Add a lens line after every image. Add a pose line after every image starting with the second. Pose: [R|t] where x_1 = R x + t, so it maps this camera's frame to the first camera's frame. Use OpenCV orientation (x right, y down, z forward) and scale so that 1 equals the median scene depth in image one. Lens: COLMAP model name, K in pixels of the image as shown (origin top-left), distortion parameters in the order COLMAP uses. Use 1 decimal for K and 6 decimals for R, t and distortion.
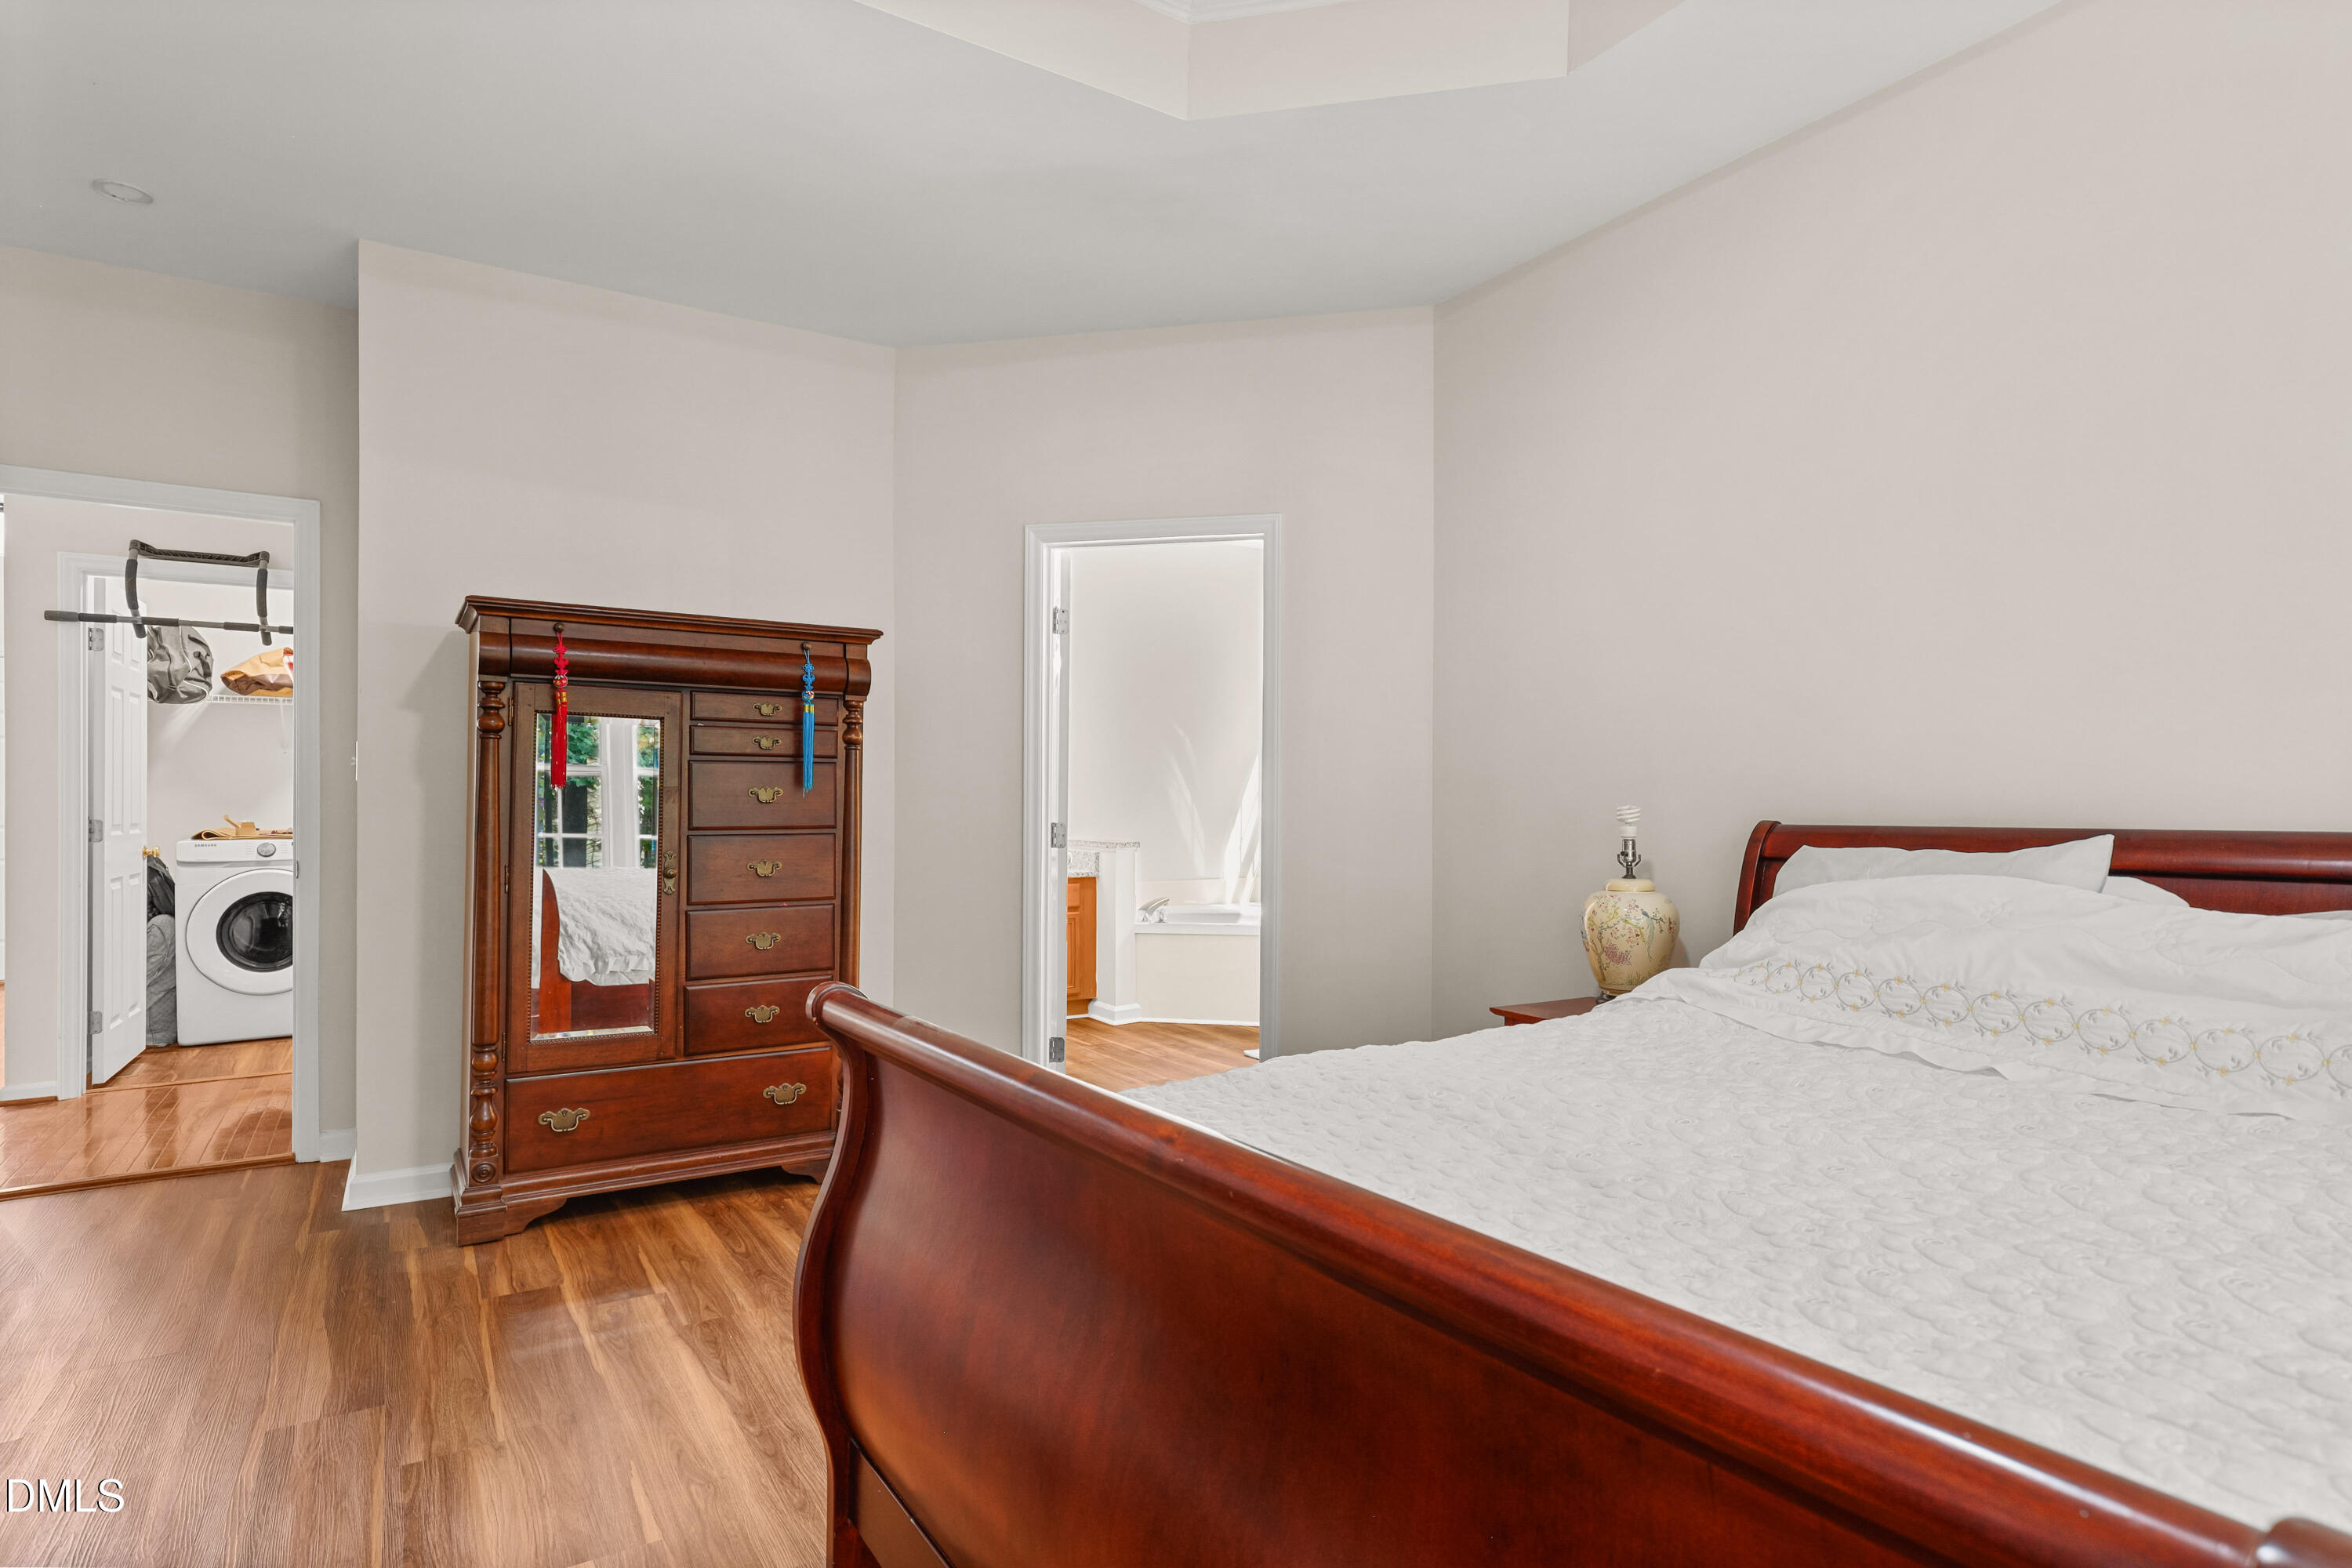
lens RADIAL K [[1225.7, 0, 1169.3], [0, 1225.7, 792.1], [0, 0, 1]] dist [0.003268, 0.000339]
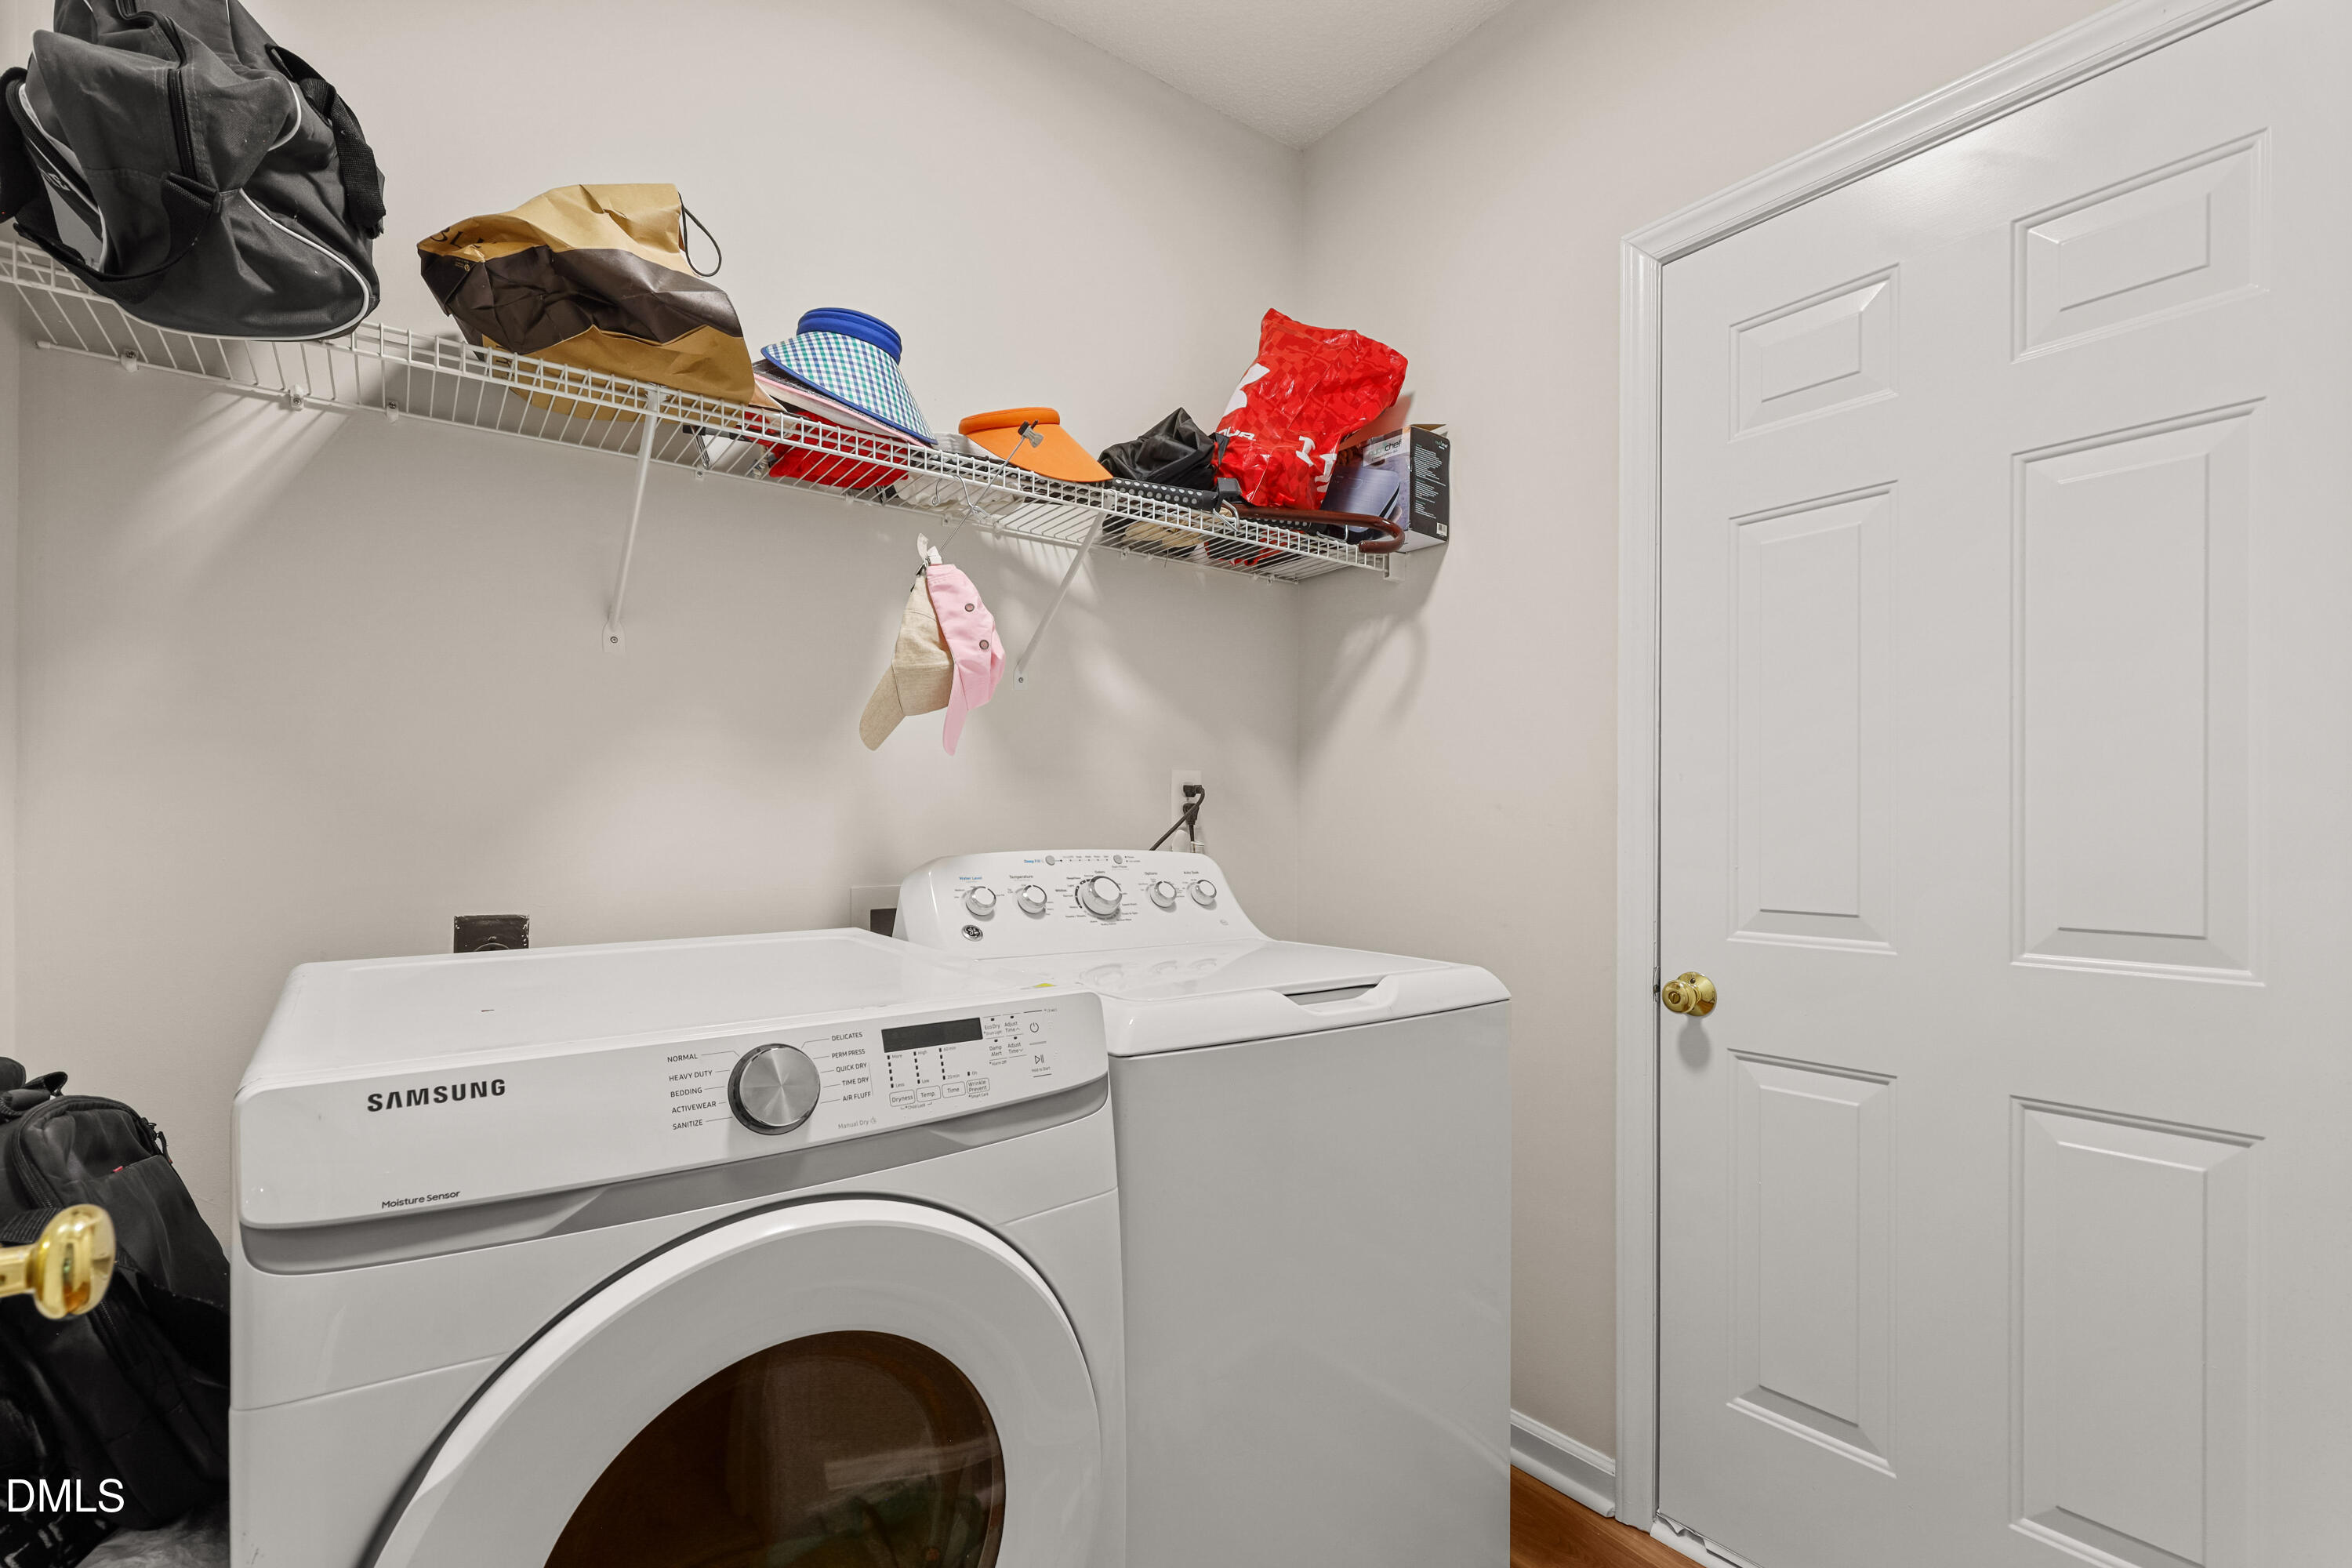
lens RADIAL K [[1073.6, 0, 1182.6], [0, 1073.6, 801.1], [0, 0, 1]] dist [0.003152, -0.000578]
pose [[0.996410, -0.003844, 0.084567, -0.655353], [0.003502, 0.999985, 0.004195, 0.003647], [-0.084582, -0.003884, 0.996409, 0.799377]]
